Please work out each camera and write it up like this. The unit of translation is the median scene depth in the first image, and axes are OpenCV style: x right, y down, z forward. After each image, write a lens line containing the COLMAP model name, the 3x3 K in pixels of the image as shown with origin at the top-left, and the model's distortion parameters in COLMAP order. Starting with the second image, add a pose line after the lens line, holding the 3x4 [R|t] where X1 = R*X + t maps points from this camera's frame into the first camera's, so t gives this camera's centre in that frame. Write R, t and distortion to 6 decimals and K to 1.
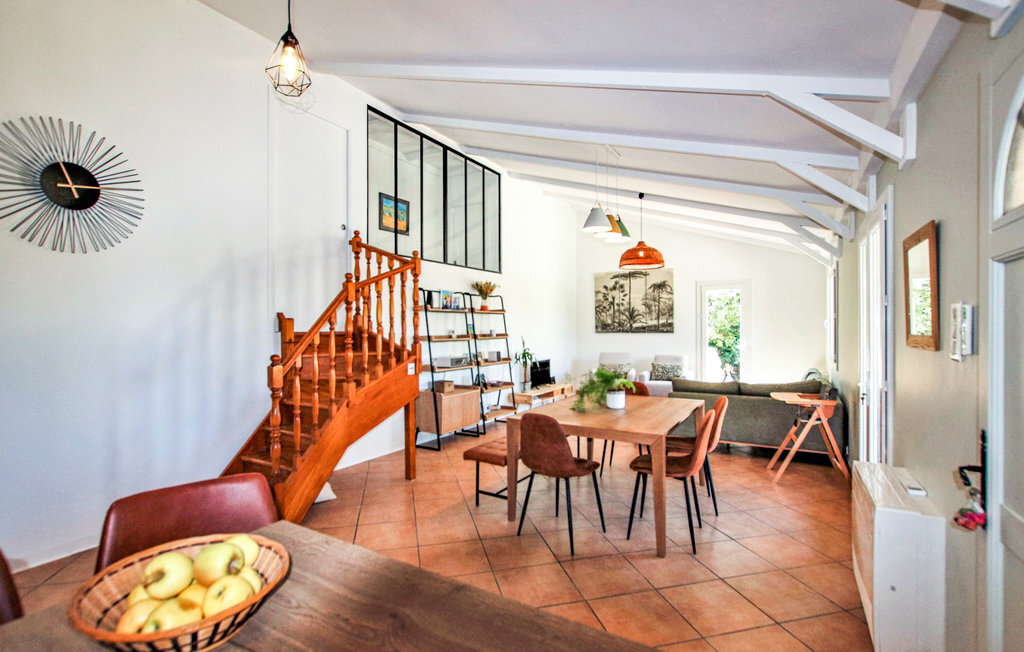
lens RADIAL K [[475.1, 0, 512.0], [0, 475.1, 326.0], [0, 0, 1]] dist [-0.001436, 0.000190]
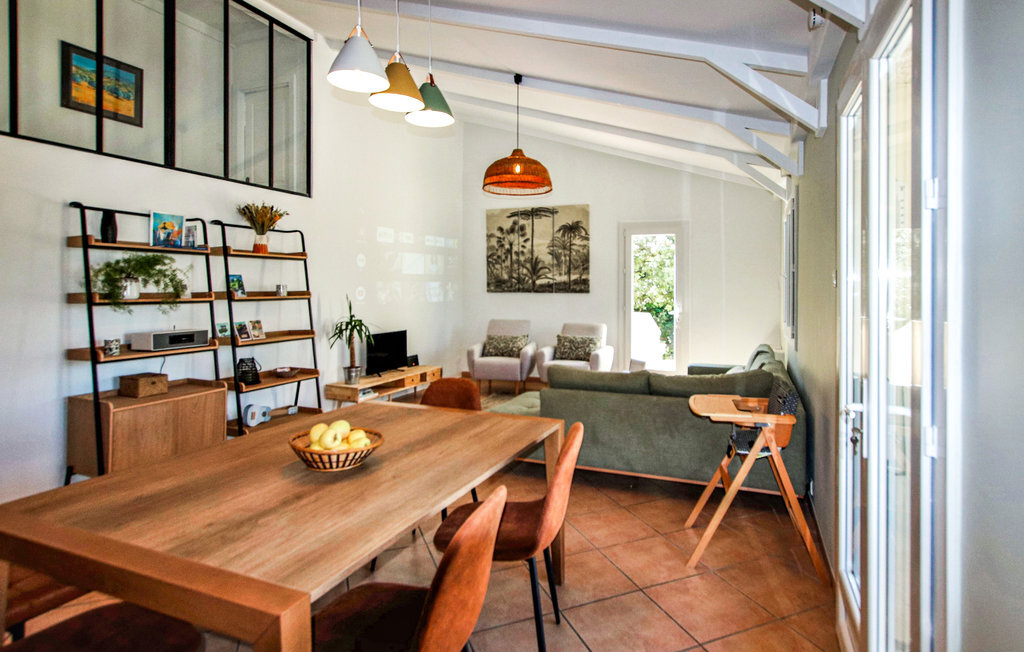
lens RADIAL K [[538.8, 0, 535.2], [0, 538.8, 281.4], [0, 0, 1]] dist [0.002759, 0.000578]
pose [[0.988217, 0.010351, 0.152711, 0.173528], [-0.009116, 0.999920, -0.008781, 0.006307], [-0.152790, 0.007285, 0.988232, 0.257853]]
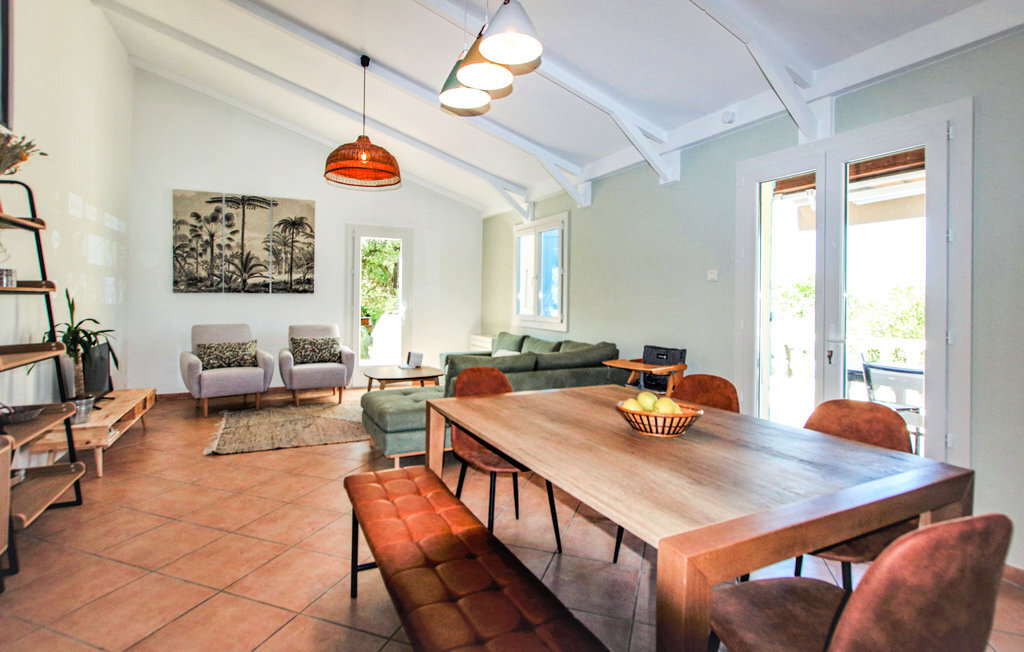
lens RADIAL K [[495.9, 0, 512.8], [0, 495.9, 291.6], [0, 0, 1]] dist [0.001572, 0.000283]
pose [[0.553921, 0.015403, 0.832427, -0.136561], [-0.007760, 0.999881, -0.013337, 0.025648], [-0.832533, 0.000928, 0.553974, 0.458052]]
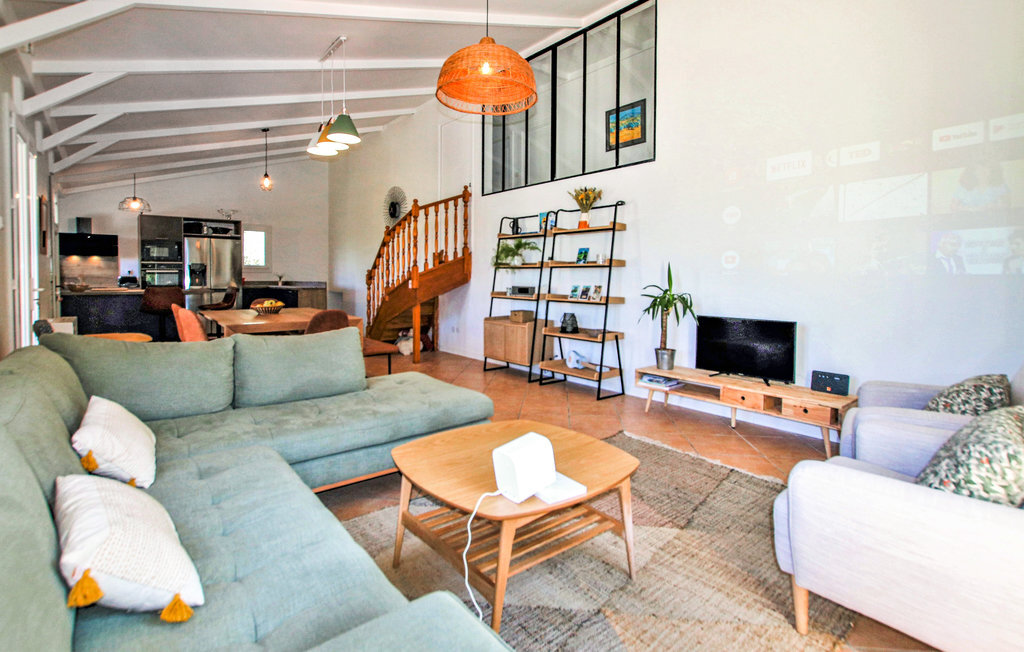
lens RADIAL K [[495.9, 0, 512.8], [0, 495.9, 291.6], [0, 0, 1]] dist [0.001572, 0.000283]
pose [[-0.358869, 0.021270, -0.933146, 0.665152], [-0.005626, 0.999673, 0.024950, 0.043728], [0.933371, 0.014204, -0.358632, 1.127888]]
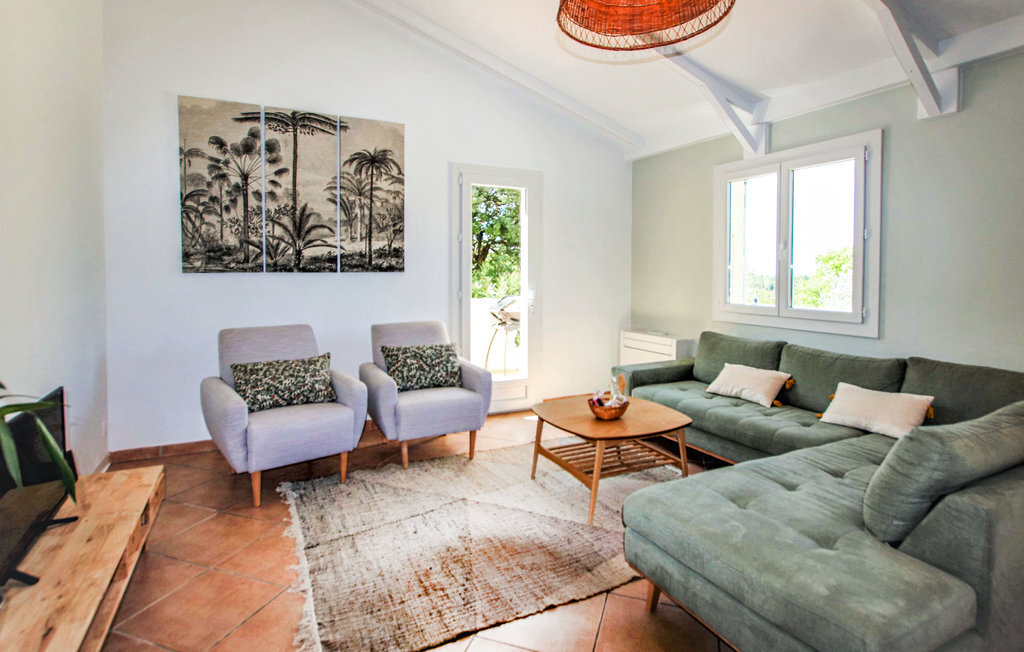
lens RADIAL K [[520.0, 0, 526.8], [0, 520.0, 278.2], [0, 0, 1]] dist [-0.000822, 0.000238]
pose [[0.535935, -0.010917, 0.844189, -0.007325], [-0.002465, 0.999892, 0.014495, 0.017384], [-0.844256, -0.009849, 0.535850, 0.839919]]
